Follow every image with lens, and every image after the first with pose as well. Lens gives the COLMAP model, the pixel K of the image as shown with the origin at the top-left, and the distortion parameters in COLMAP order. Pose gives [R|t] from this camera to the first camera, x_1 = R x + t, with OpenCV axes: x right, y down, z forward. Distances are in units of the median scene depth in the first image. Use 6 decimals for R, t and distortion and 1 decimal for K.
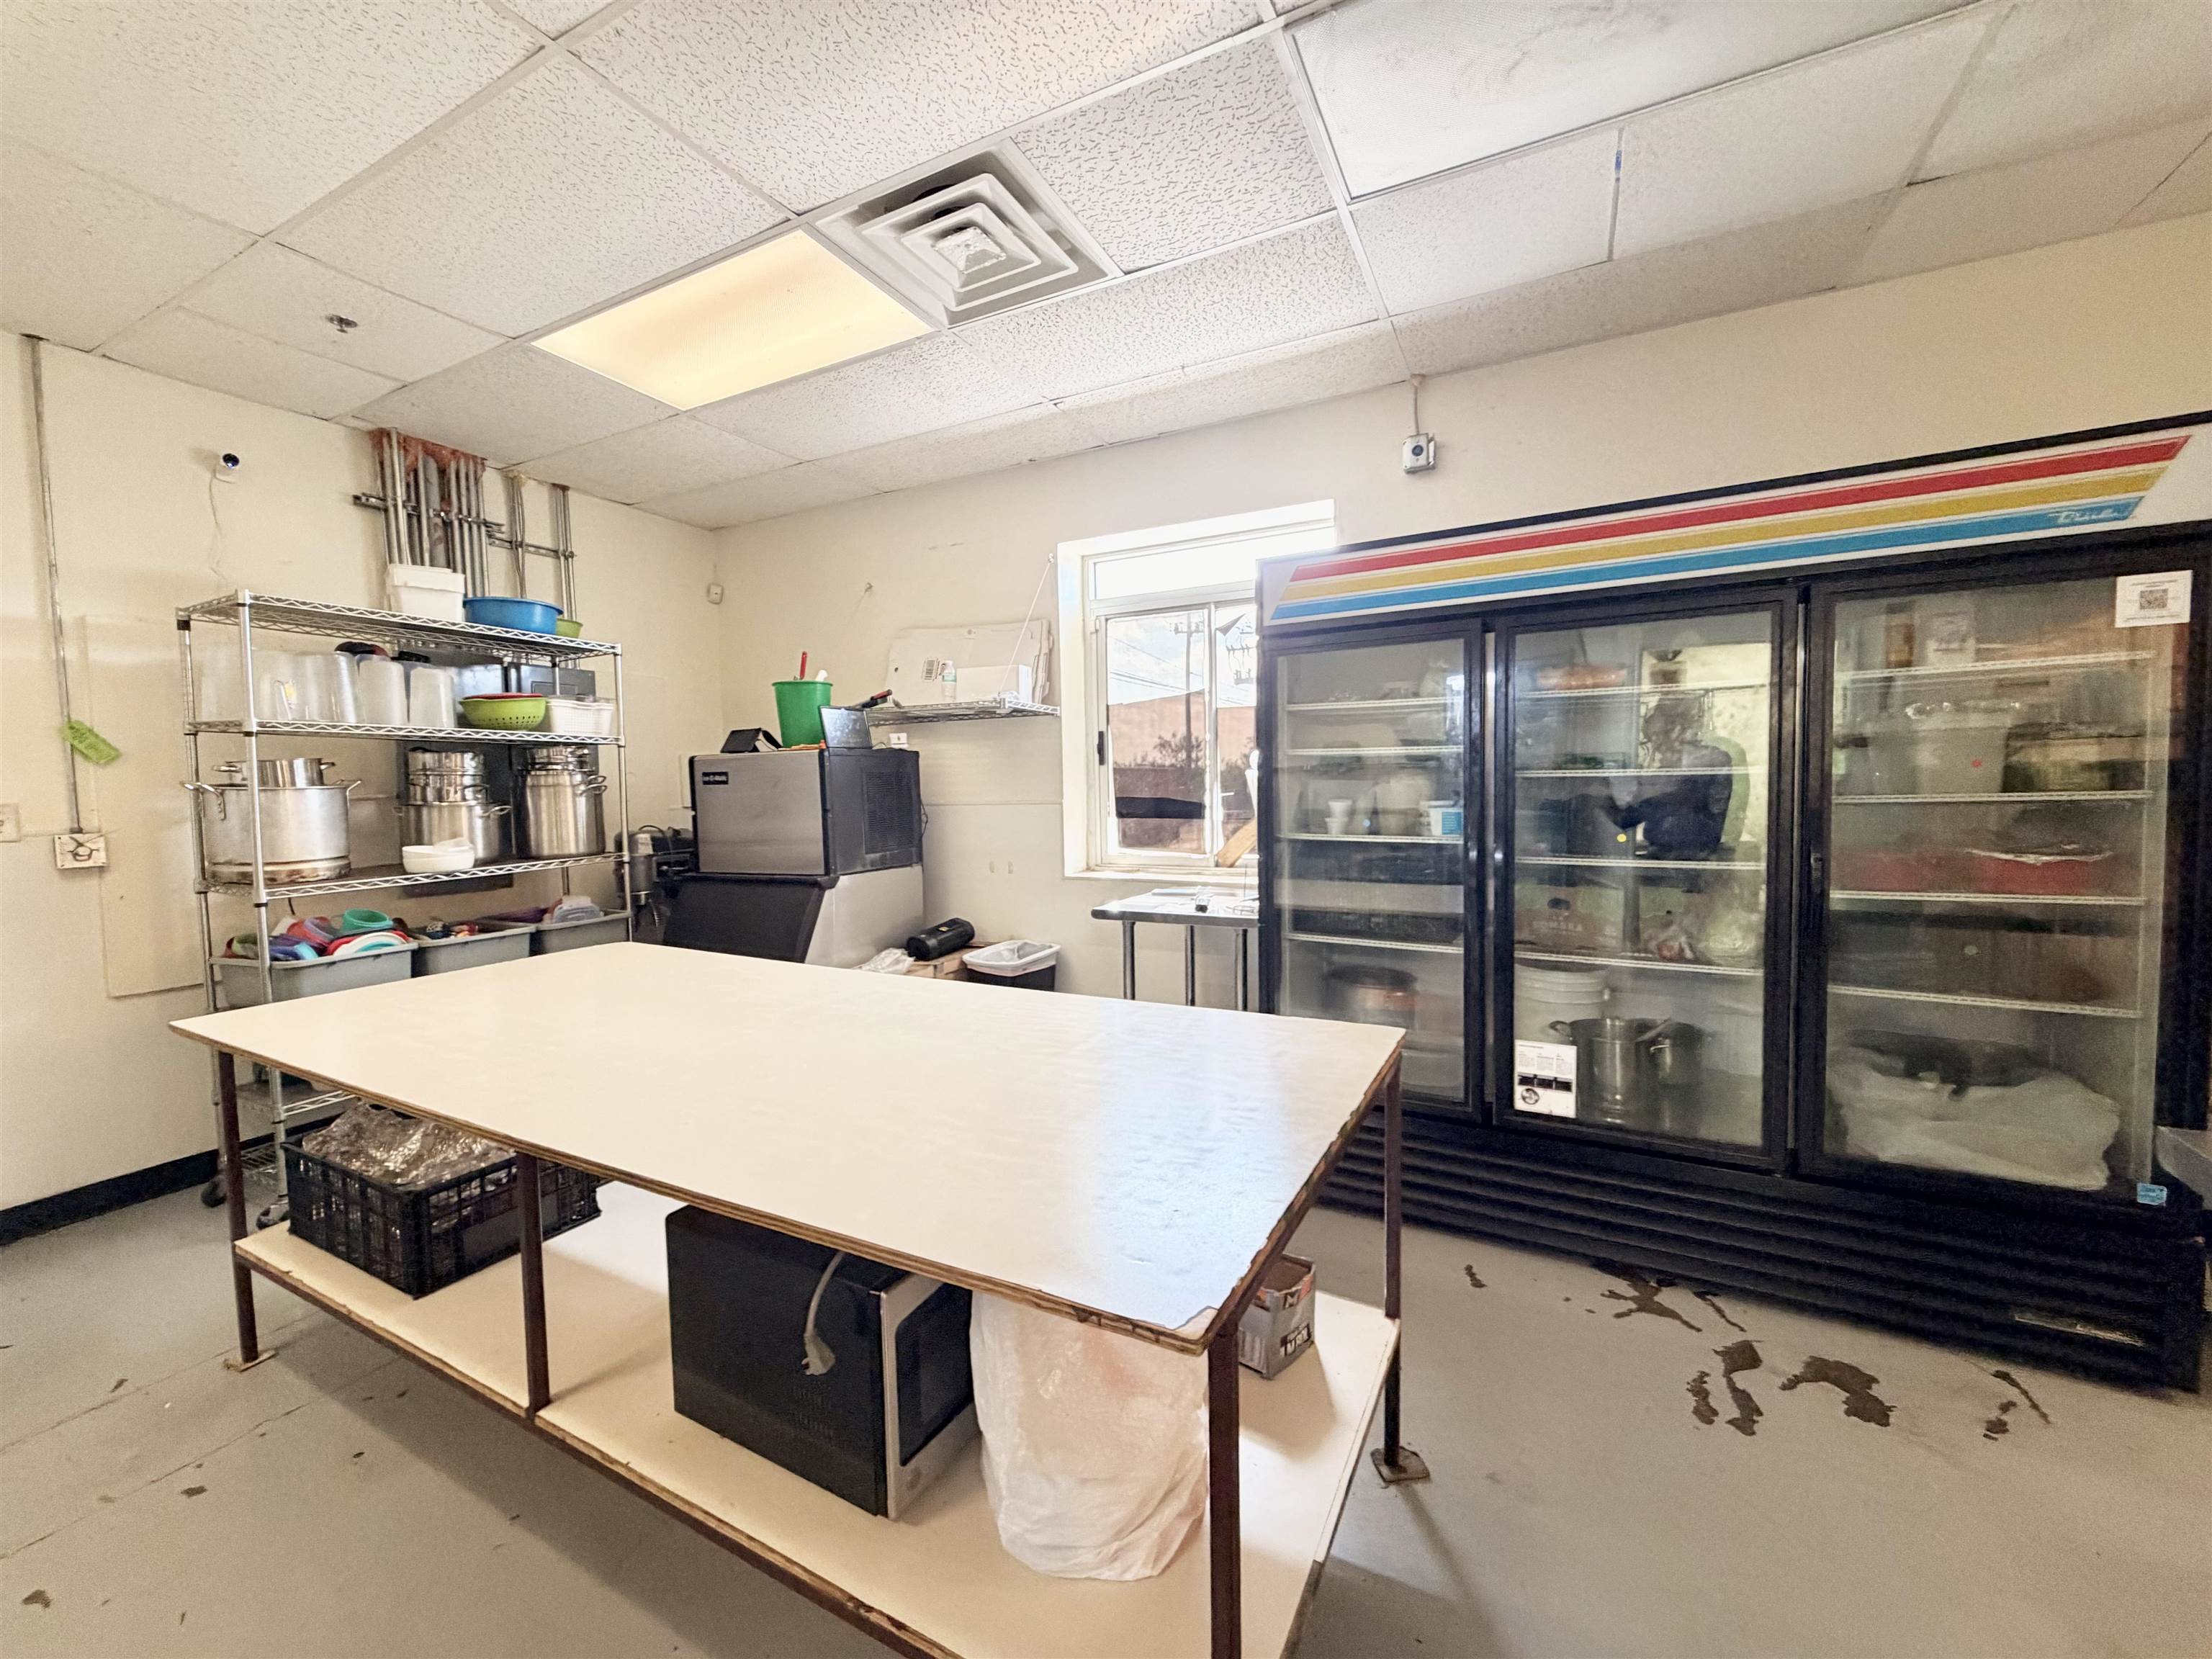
lens RADIAL K [[882.6, 0, 1096.8], [0, 882.6, 834.6], [0, 0, 1]] dist [0.000104, 0.000024]
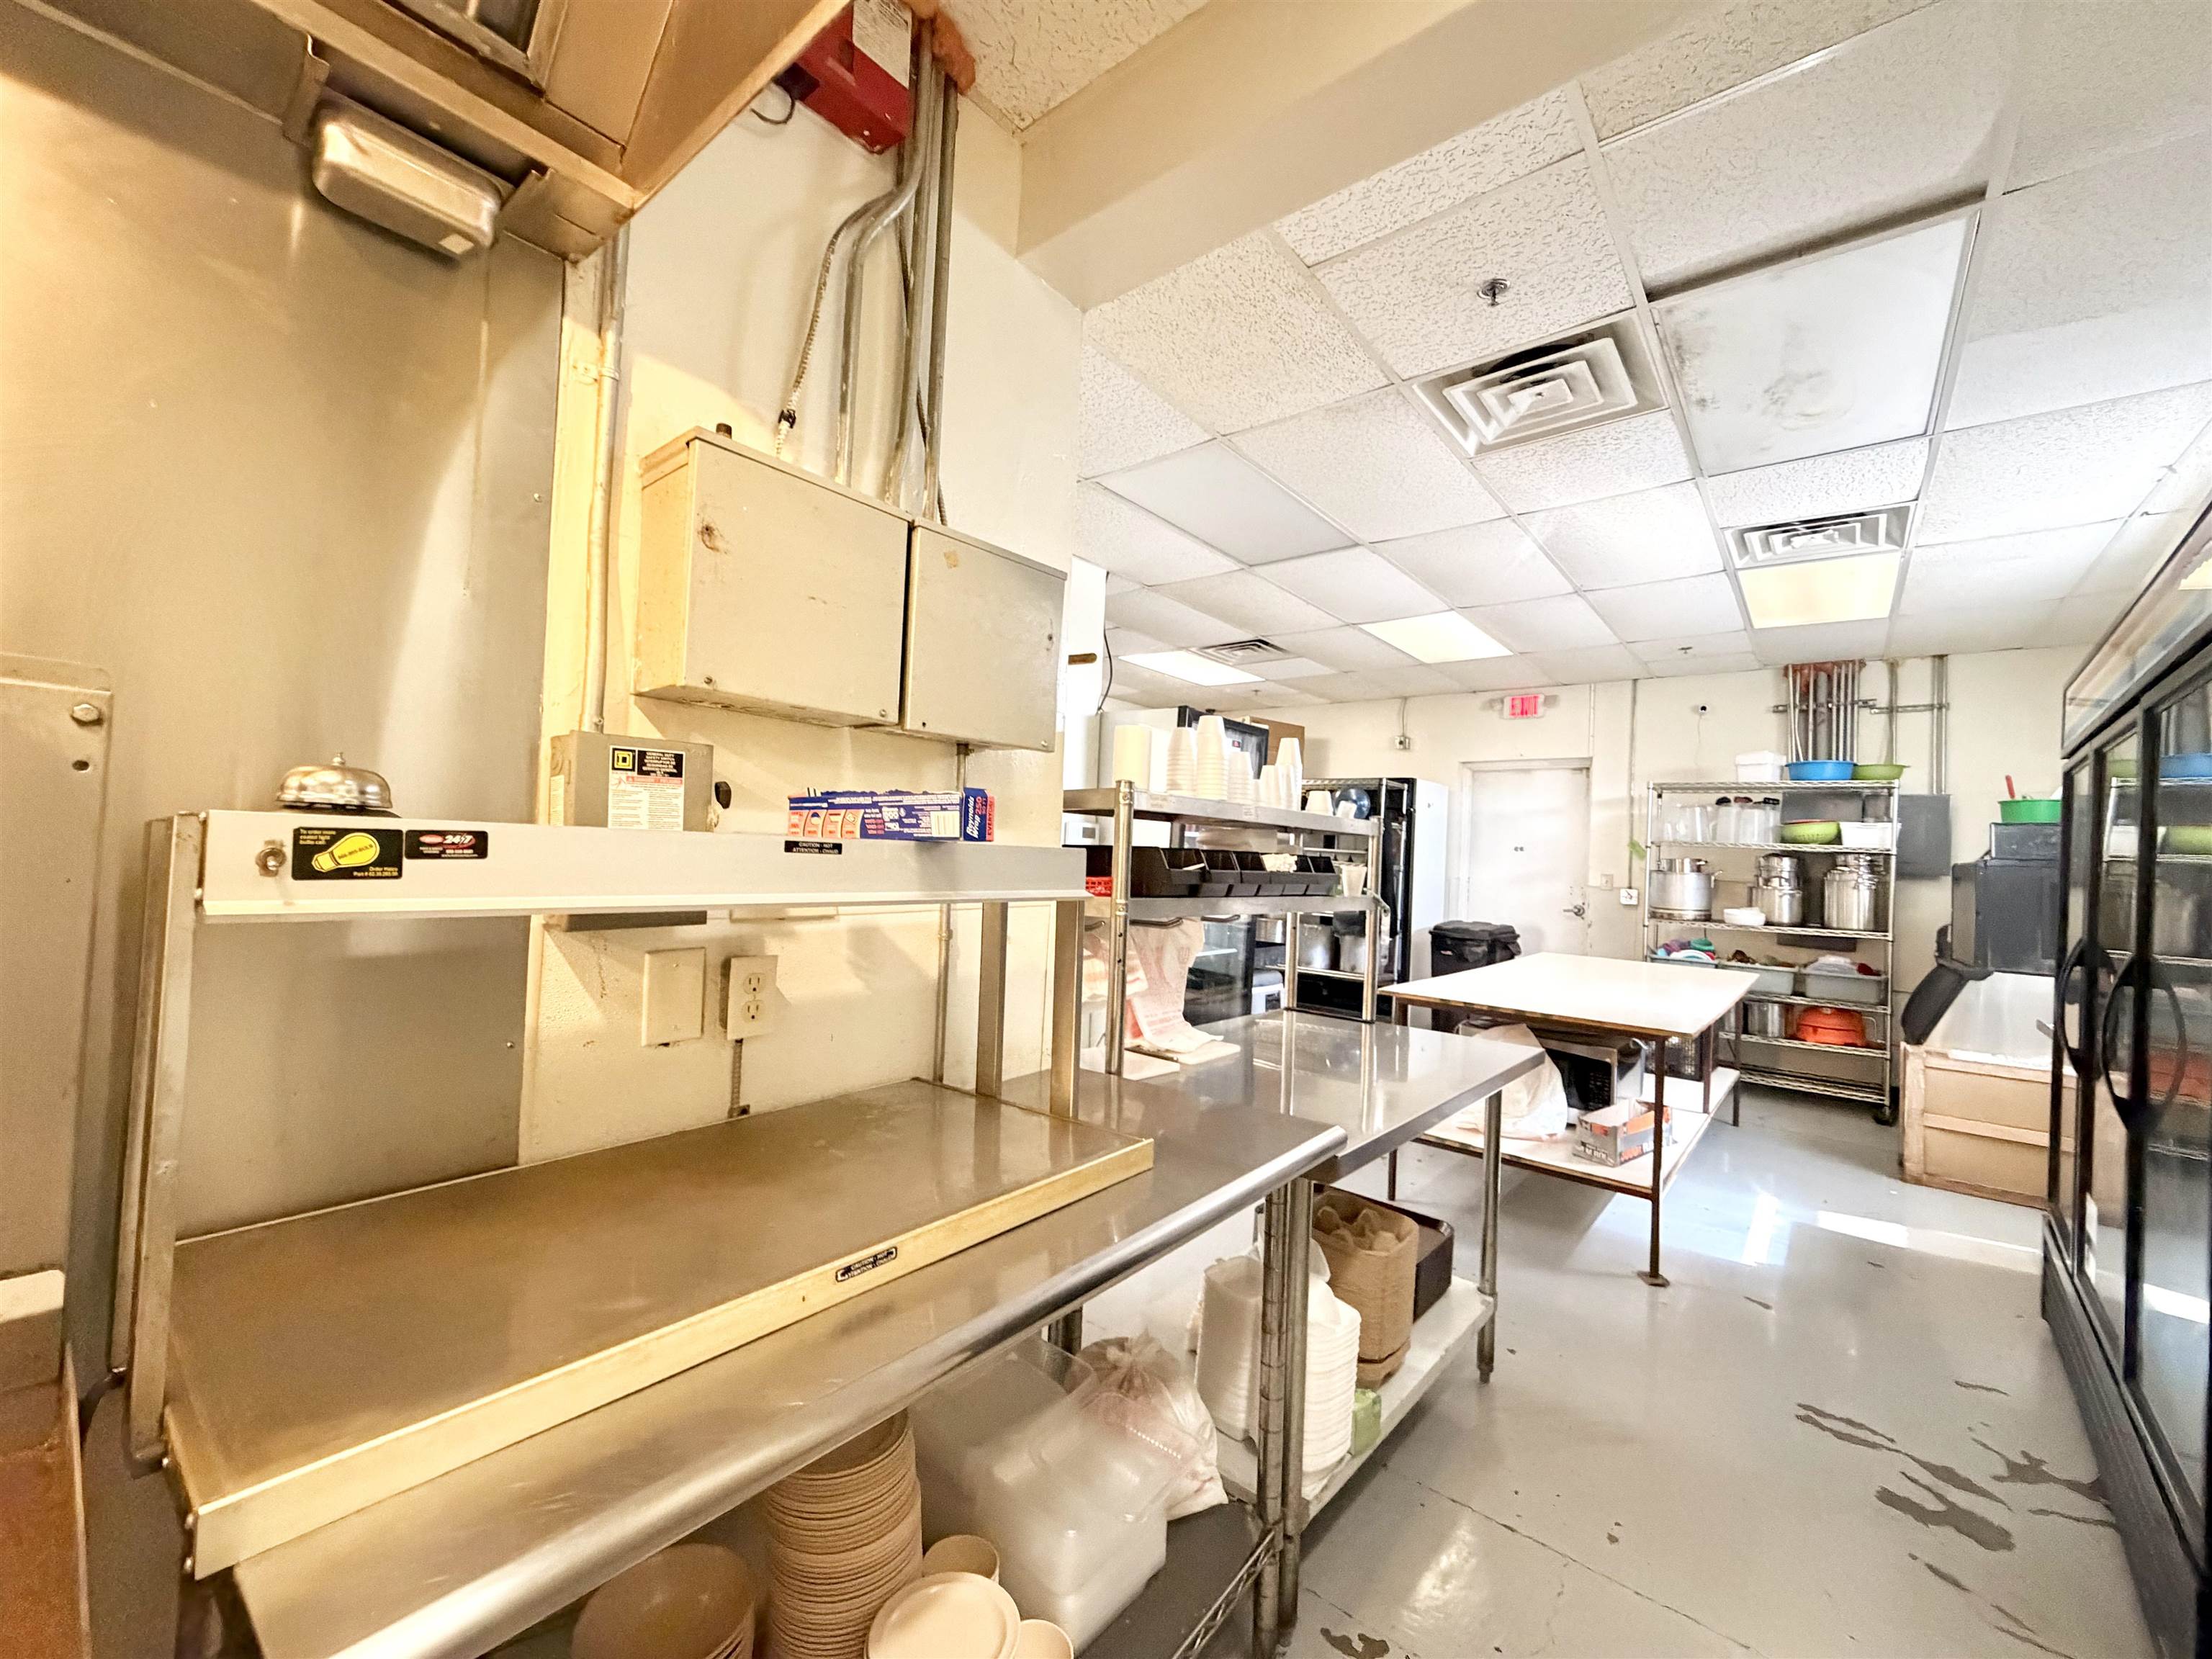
lens RADIAL K [[882.6, 0, 1107.6], [0, 882.6, 832.0], [0, 0, 1]] dist [0.000104, 0.000024]
pose [[-0.202783, -0.007807, -0.979193, 1.359999], [-0.100747, 0.994828, 0.012933, -0.041664], [0.974027, 0.101273, -0.202521, 0.133557]]
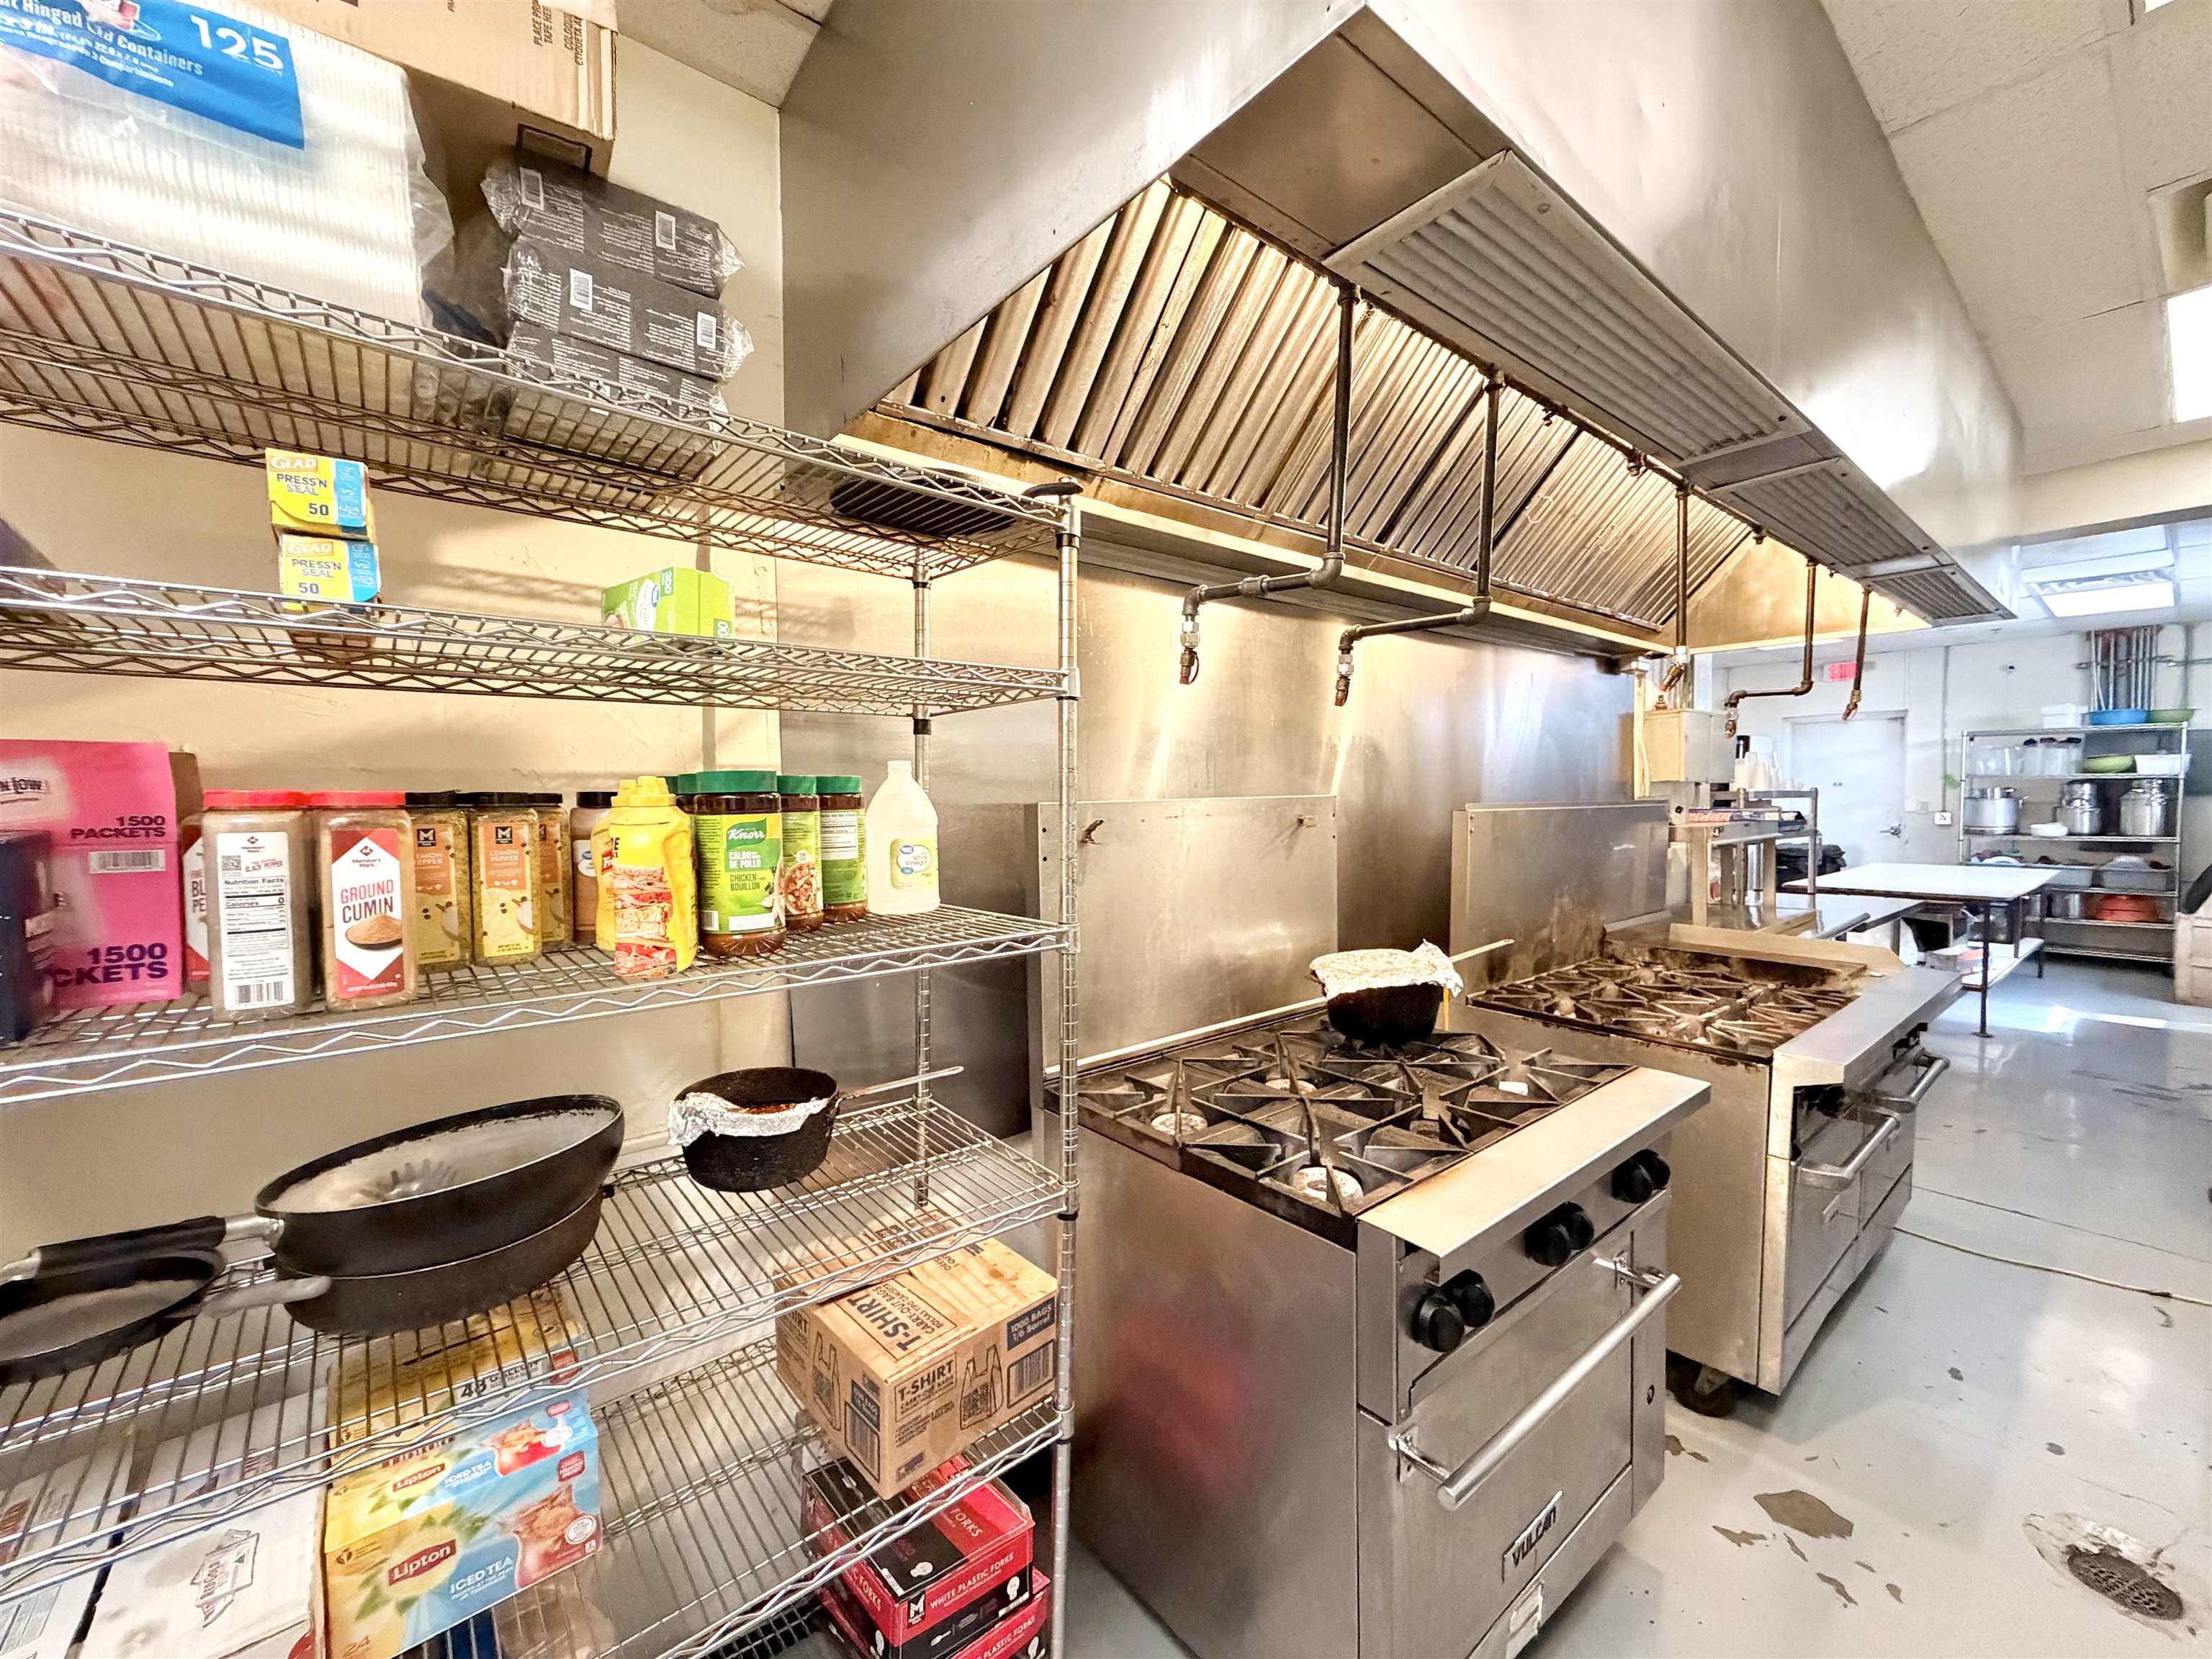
lens RADIAL K [[882.6, 0, 1108.4], [0, 882.6, 832.2], [0, 0, 1]] dist [0.000104, 0.000024]
pose [[-0.389945, 0.066309, -0.918448, 2.619910], [-0.038372, 0.995368, 0.088154, -0.087937], [0.920038, 0.069617, -0.385594, -0.412388]]
